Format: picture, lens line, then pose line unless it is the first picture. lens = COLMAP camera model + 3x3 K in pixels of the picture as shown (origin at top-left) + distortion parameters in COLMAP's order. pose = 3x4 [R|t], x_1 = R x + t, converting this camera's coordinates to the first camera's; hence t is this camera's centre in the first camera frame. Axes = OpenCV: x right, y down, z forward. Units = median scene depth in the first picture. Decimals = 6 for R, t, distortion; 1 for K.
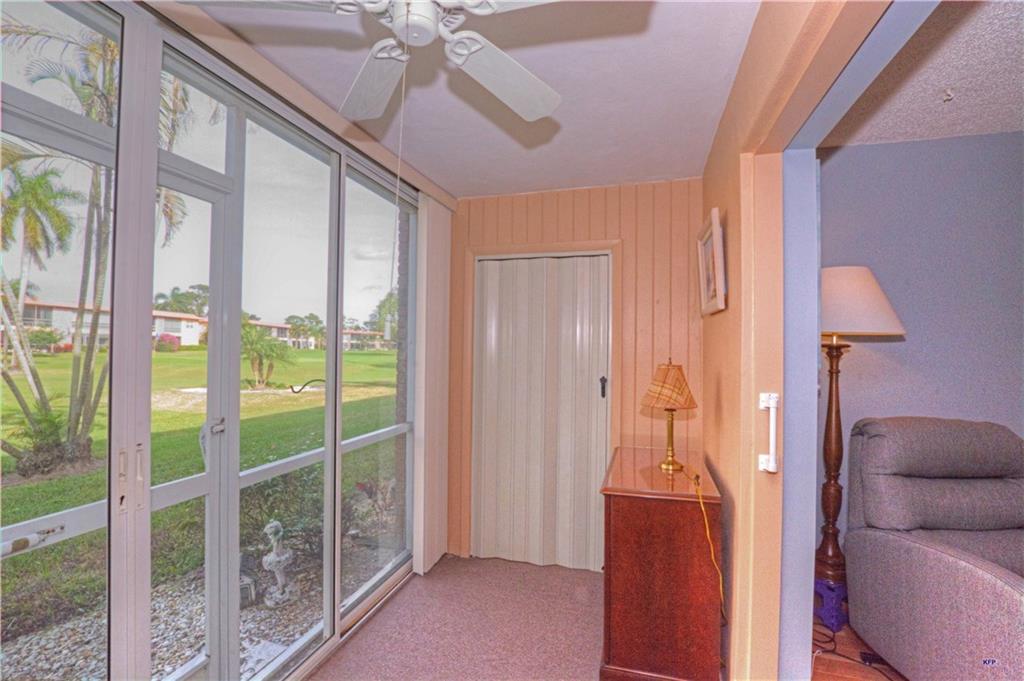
lens RADIAL K [[450.1, 0, 508.9], [0, 450.1, 342.8], [0, 0, 1]] dist [-0.032967, -0.000096]
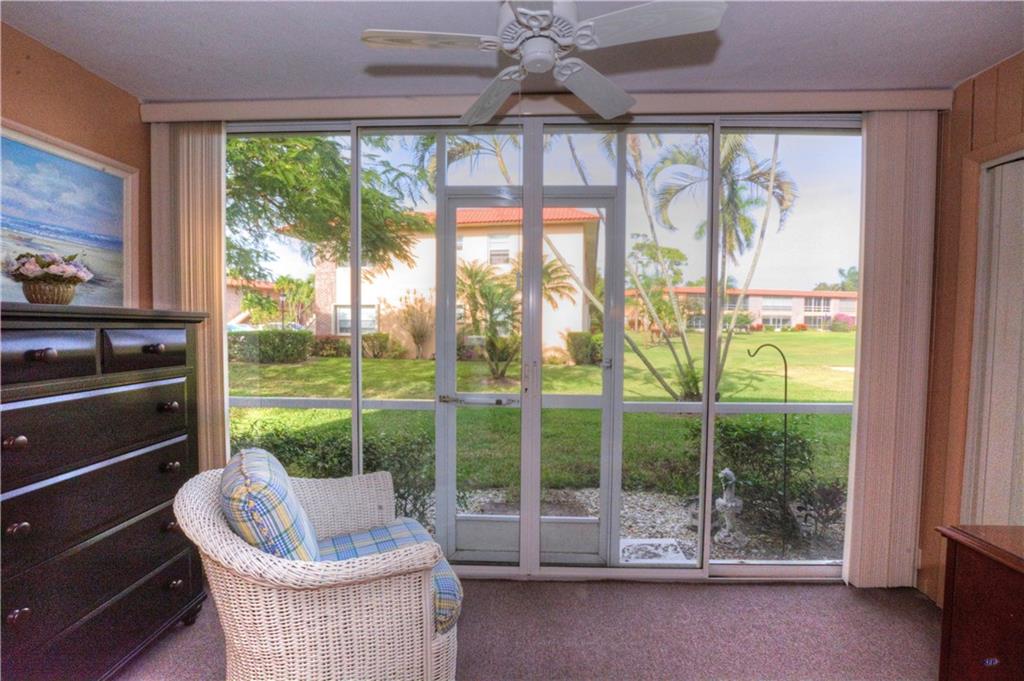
lens RADIAL K [[450.1, 0, 508.9], [0, 450.1, 342.8], [0, 0, 1]] dist [-0.032967, -0.000096]
pose [[0.241187, 0.034043, -0.969881, 0.092387], [0.007823, 0.999284, 0.037021, 0.008956], [0.970447, -0.016516, 0.240748, 0.047212]]
